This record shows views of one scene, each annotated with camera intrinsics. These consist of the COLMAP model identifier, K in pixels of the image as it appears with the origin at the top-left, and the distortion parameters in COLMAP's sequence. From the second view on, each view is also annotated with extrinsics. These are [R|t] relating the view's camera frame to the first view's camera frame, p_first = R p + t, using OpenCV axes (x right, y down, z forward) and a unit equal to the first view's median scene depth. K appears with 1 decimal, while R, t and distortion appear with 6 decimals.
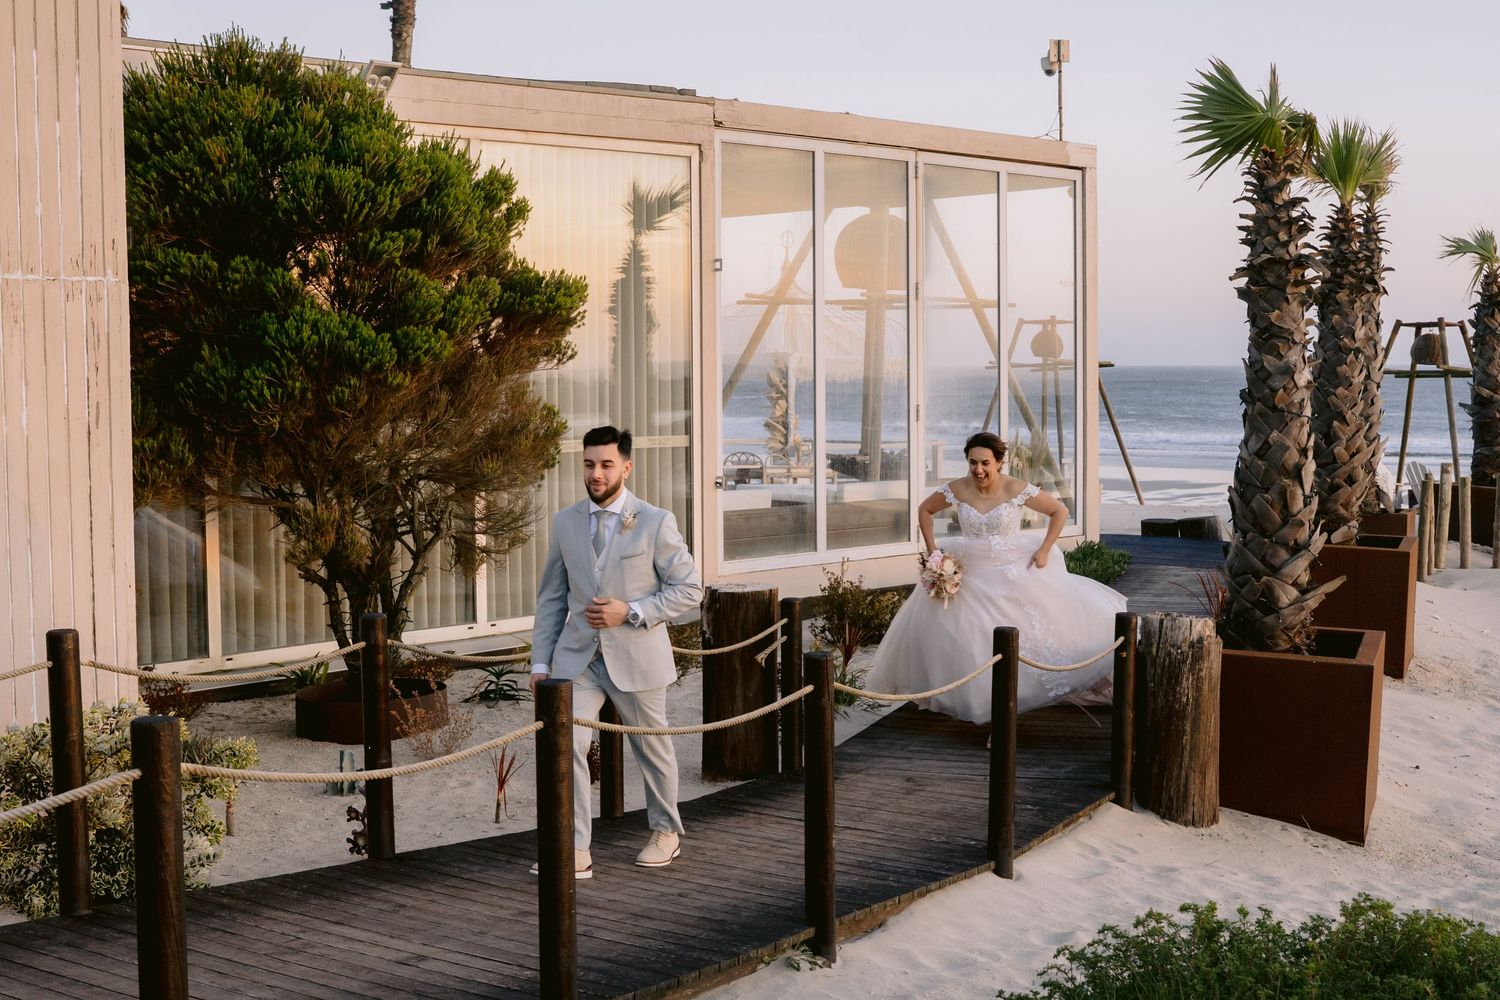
lens RADIAL K [[2139.7, 0, 750.0], [0, 2139.7, 500.0], [0, 0, 1]] dist [-0.029566, 0.018810]
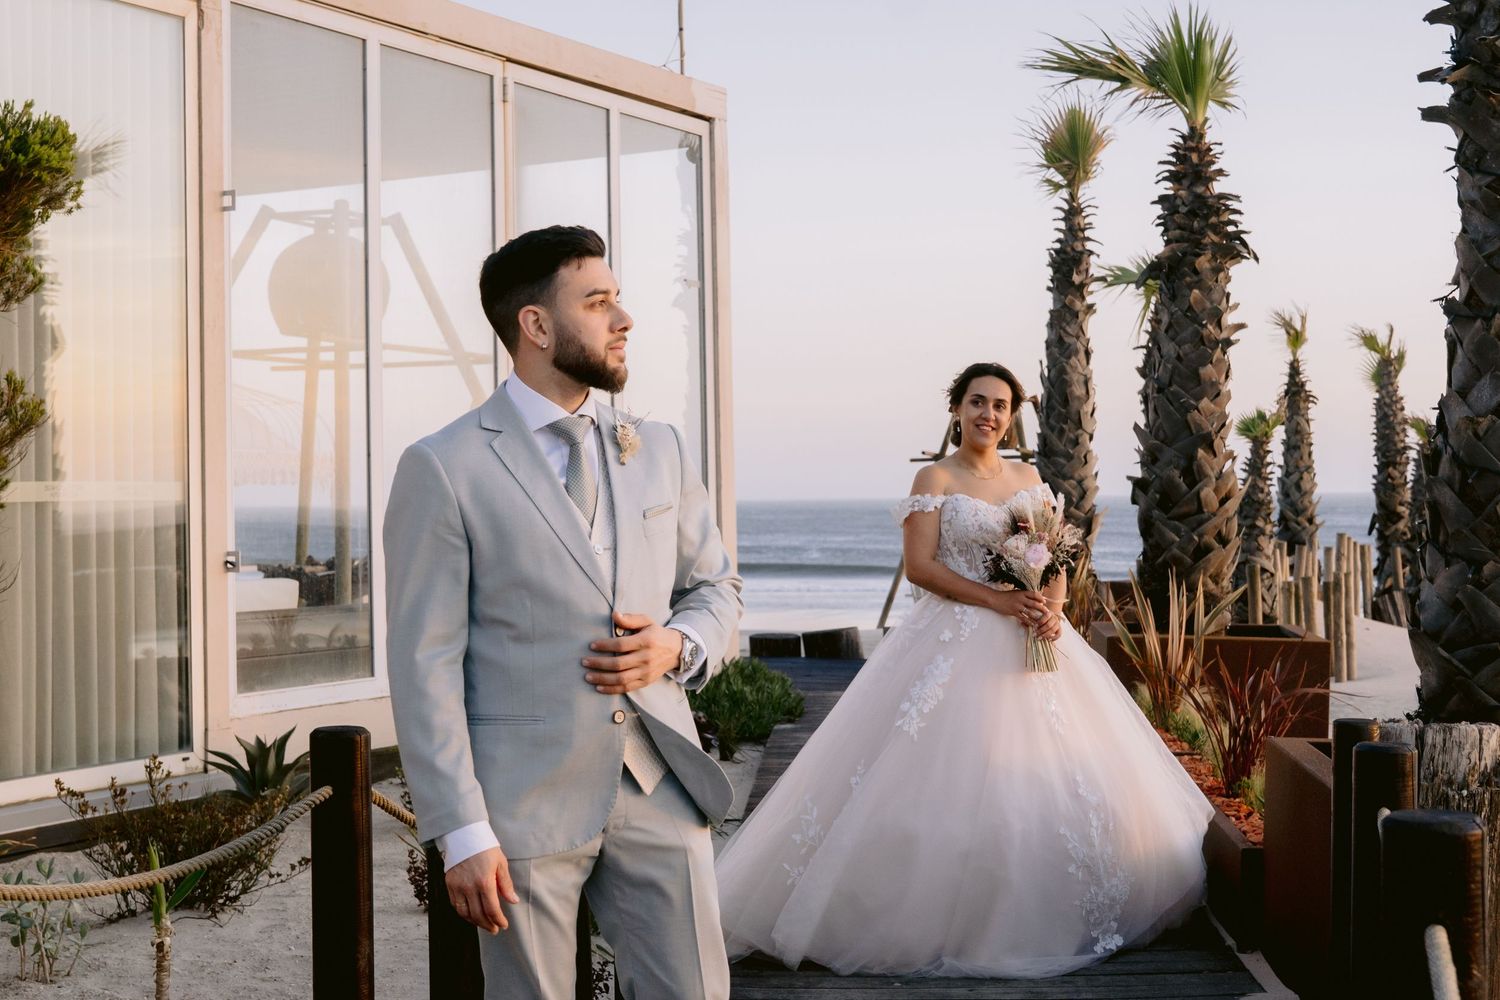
lens RADIAL K [[2503.8, 0, 798.3], [0, 2503.8, 500.1], [0, 0, 1]] dist [-0.170954, 2.261807]
pose [[0.957400, -0.008710, 0.288633, -0.067503], [0.026336, 0.998013, -0.057241, 0.019576], [-0.287561, 0.062403, 0.955727, 0.296669]]
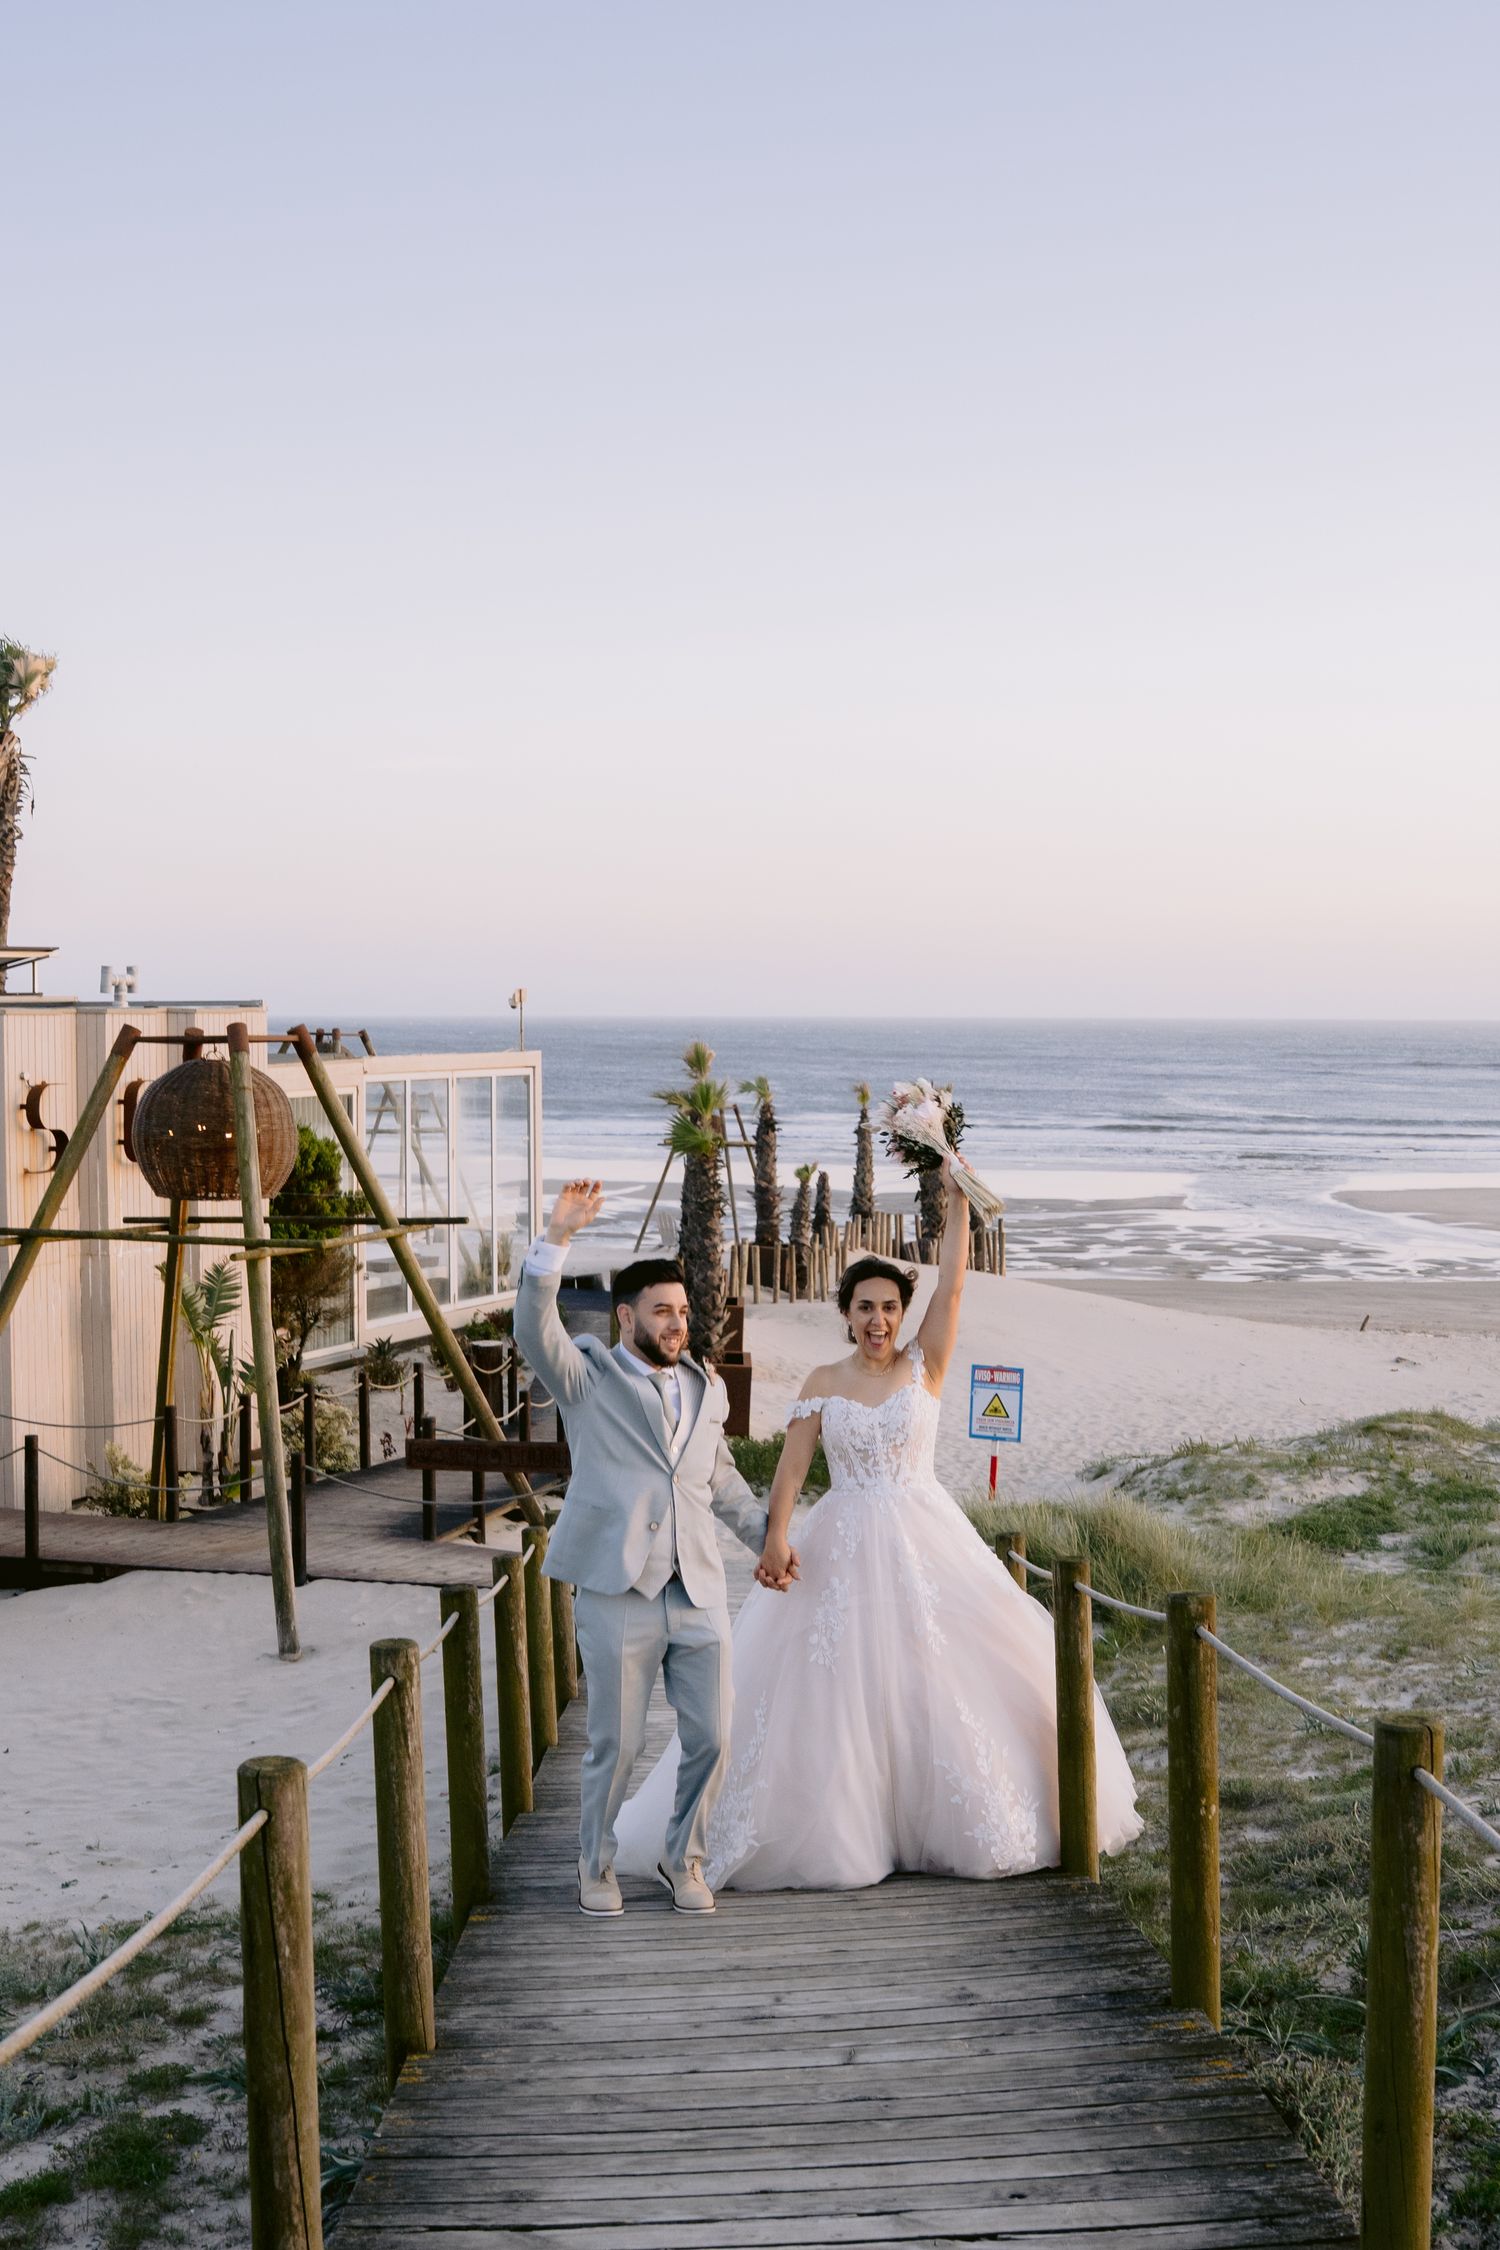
lens RADIAL K [[2404.2, 0, 816.5], [0, 2404.2, 1132.2], [0, 0, 1]] dist [-0.141119, 0.033192]
pose [[0.931309, -0.005056, 0.364196, -0.404378], [0.014010, 0.999661, -0.021947, -0.082268], [-0.363961, 0.025542, 0.931064, -1.011286]]
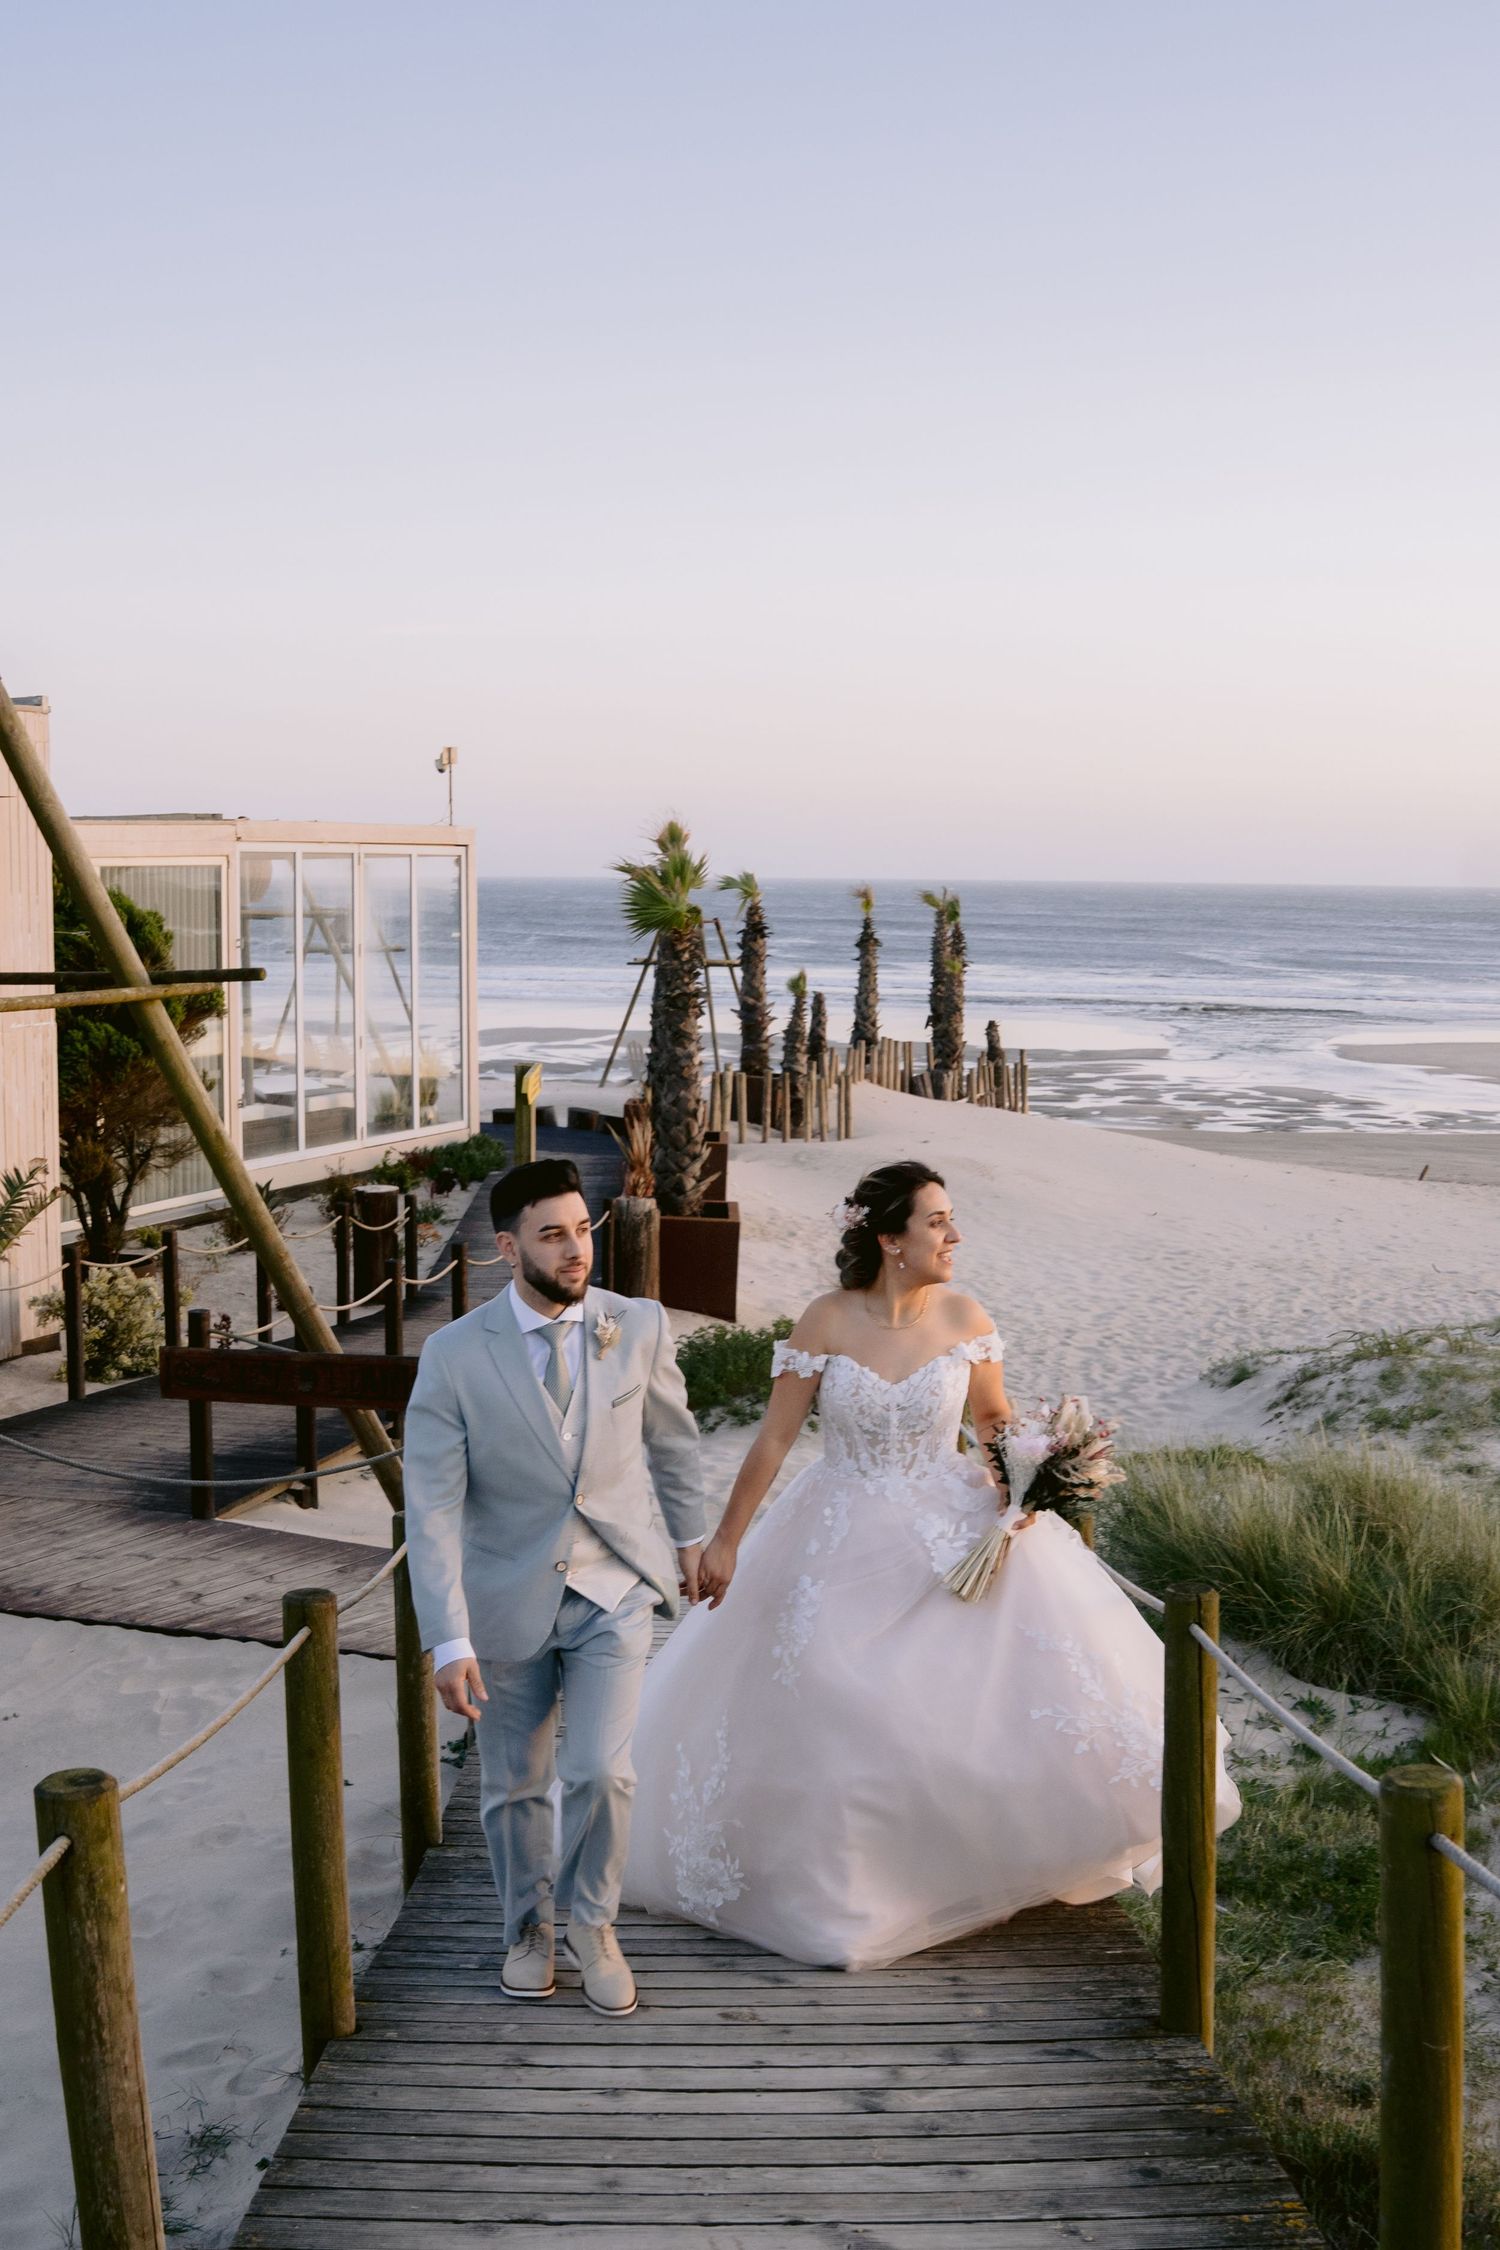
lens RADIAL K [[2404.2, 0, 816.5], [0, 2404.2, 1132.2], [0, 0, 1]] dist [-0.141119, 0.033192]
pose [[0.928178, -0.023603, 0.371388, -0.248263], [0.009371, 0.999153, 0.040080, -0.049016], [-0.372019, -0.033721, 0.927612, -0.560829]]
